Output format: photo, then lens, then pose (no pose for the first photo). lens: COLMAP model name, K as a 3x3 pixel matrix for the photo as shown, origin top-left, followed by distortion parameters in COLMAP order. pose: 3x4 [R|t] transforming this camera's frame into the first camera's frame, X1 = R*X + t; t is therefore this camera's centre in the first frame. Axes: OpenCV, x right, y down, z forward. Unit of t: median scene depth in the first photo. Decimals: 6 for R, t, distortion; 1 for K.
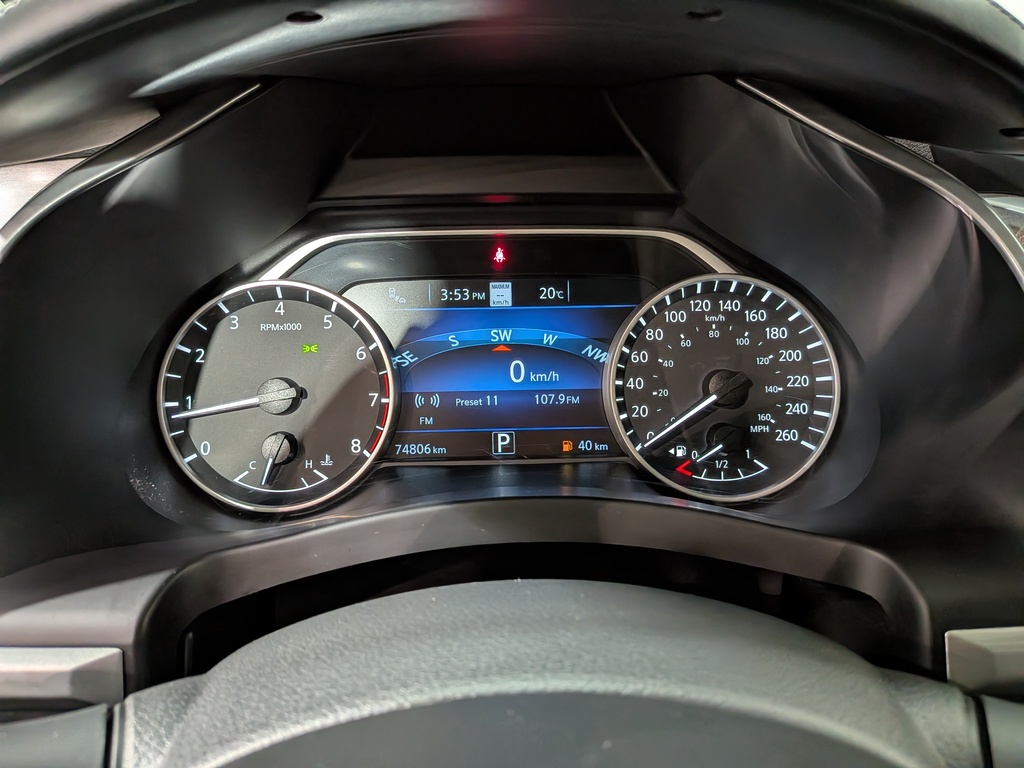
lens RADIAL K [[745.9, 0, 504.3], [0, 745.9, 378.2], [0, 0, 1]] dist [0.027009, -0.073614]
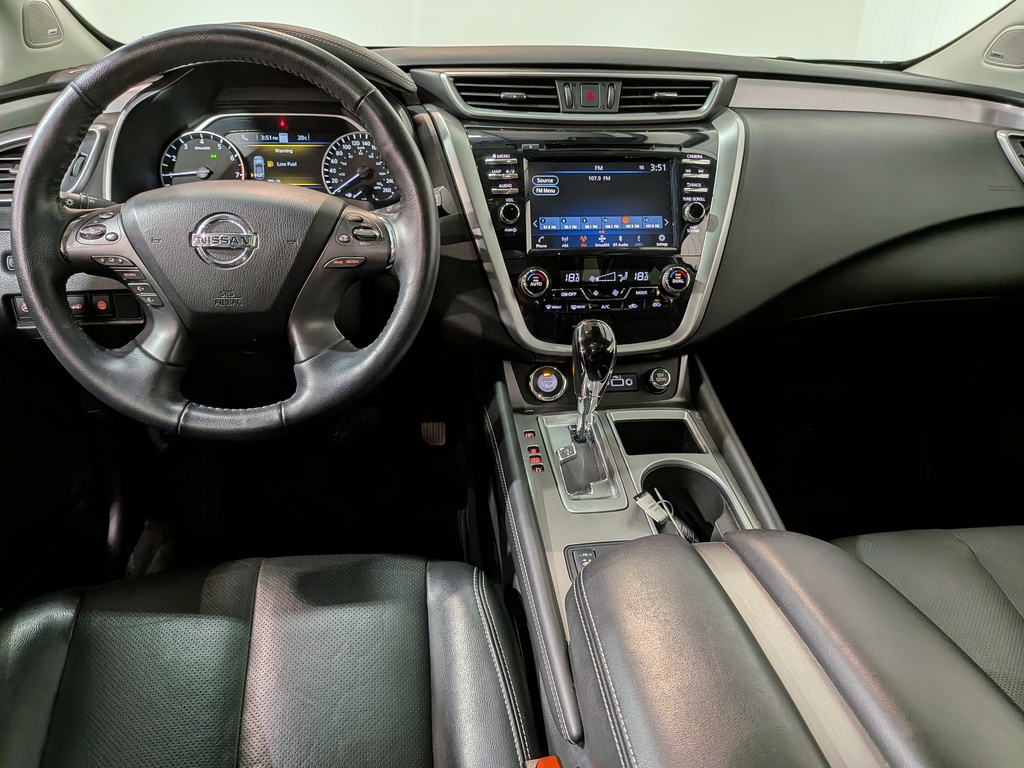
lens RADIAL K [[744.9, 0, 518.5], [0, 744.9, 380.8], [0, 0, 1]] dist [0.033624, -0.058945]
pose [[0.993409, -0.020596, 0.112761, 0.545582], [0.003416, 0.988608, 0.150475, 0.376032], [-0.114576, -0.149098, 0.982162, -2.031294]]
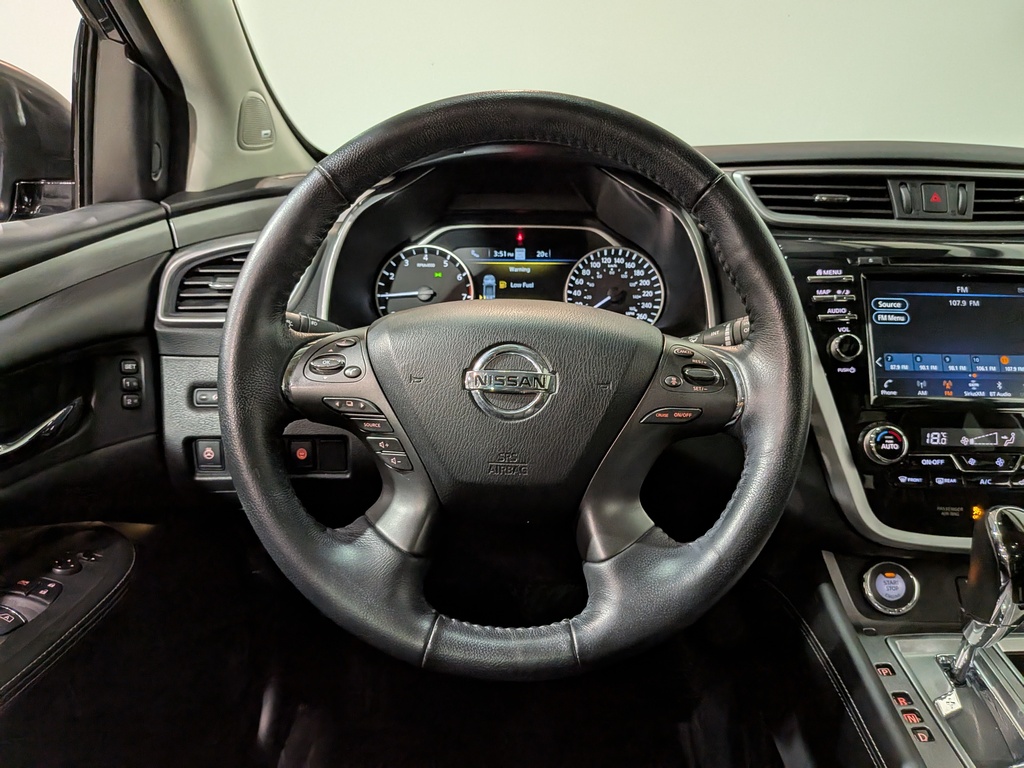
lens RADIAL K [[745.9, 0, 524.1], [0, 745.9, 387.4], [0, 0, 1]] dist [0.027009, -0.073614]
pose [[0.999457, 0.023033, -0.023564, 0.073090], [-0.023330, 0.999651, -0.012399, 0.333730], [0.023270, 0.012942, 0.999645, -1.320335]]
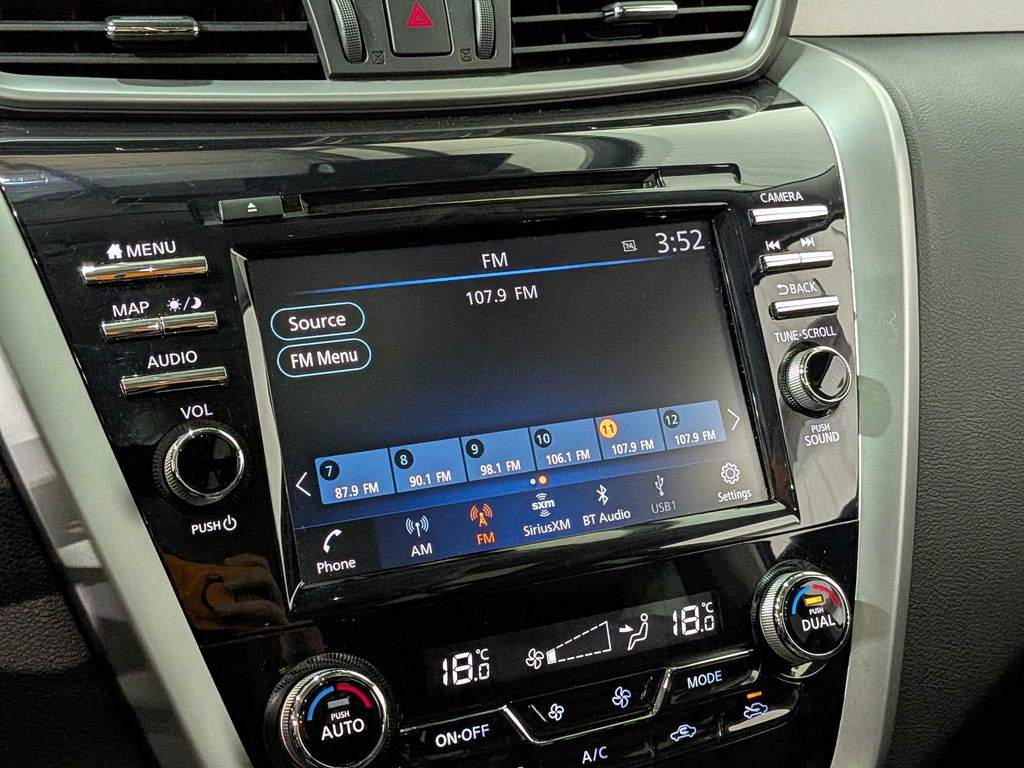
lens RADIAL K [[1457.7, 0, 493.8], [0, 1457.7, 384.4], [0, 0, 1]] dist [0.092527, 0.000000]
pose [[0.921397, -0.109134, 0.372983, 0.576853], [0.101755, 0.994026, 0.039479, 0.103340], [-0.375063, 0.001577, 0.926998, -0.751133]]
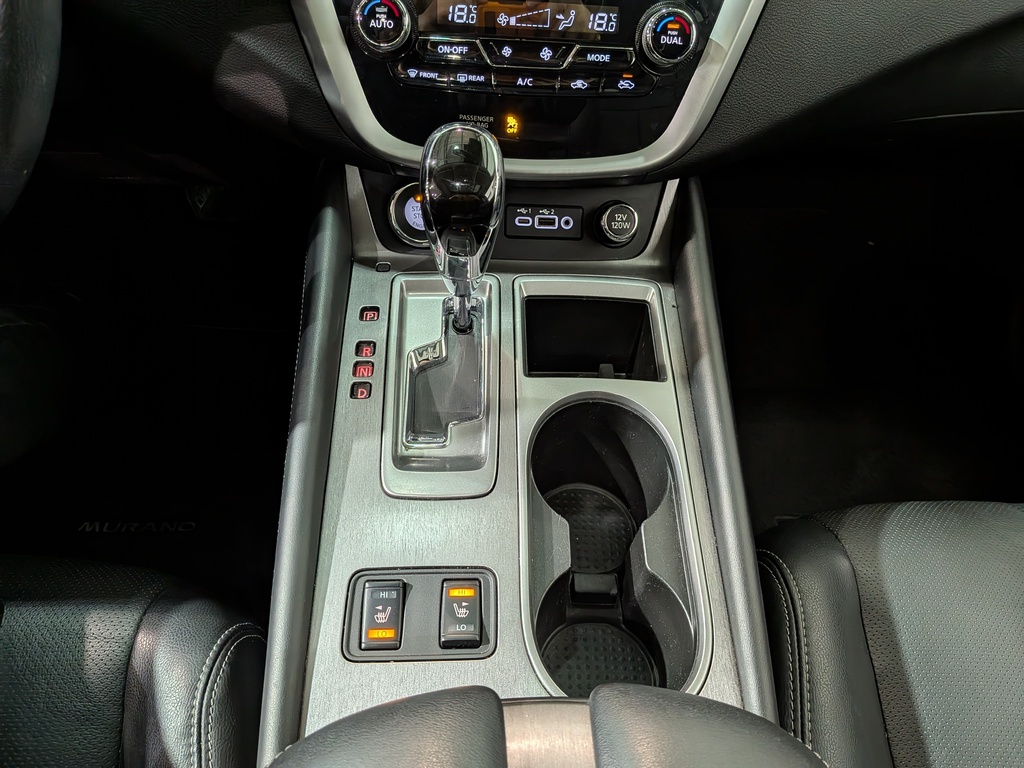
lens RADIAL K [[745.9, 0, 532.7], [0, 745.9, 403.1], [0, 0, 1]] dist [0.027009, -0.073614]
pose [[0.996736, 0.035796, 0.072365, 1.074167], [-0.068918, 0.844119, 0.531708, 0.285170], [-0.042052, -0.534960, 0.843831, -0.942486]]
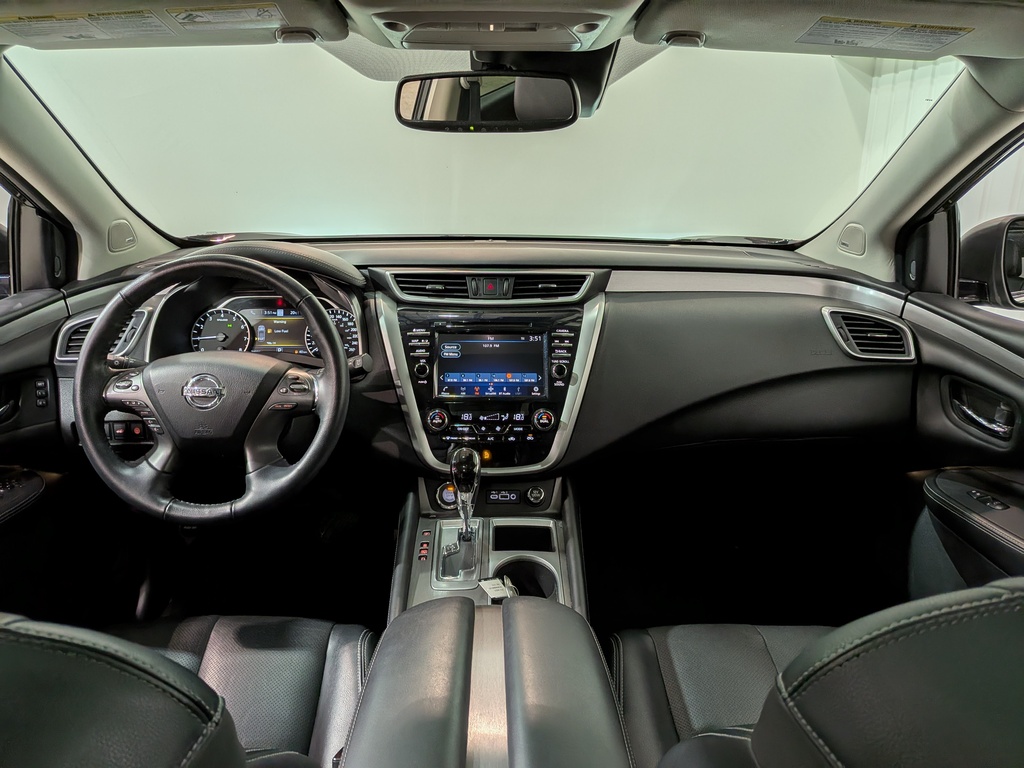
lens RADIAL K [[745.9, 0, 528.1], [0, 745.9, 383.2], [0, 0, 1]] dist [0.027009, -0.073614]
pose [[0.999738, 0.012359, 0.019261, 1.239347], [-0.012094, 0.999832, -0.013787, 0.298639], [-0.019428, 0.013550, 0.999719, -2.970799]]
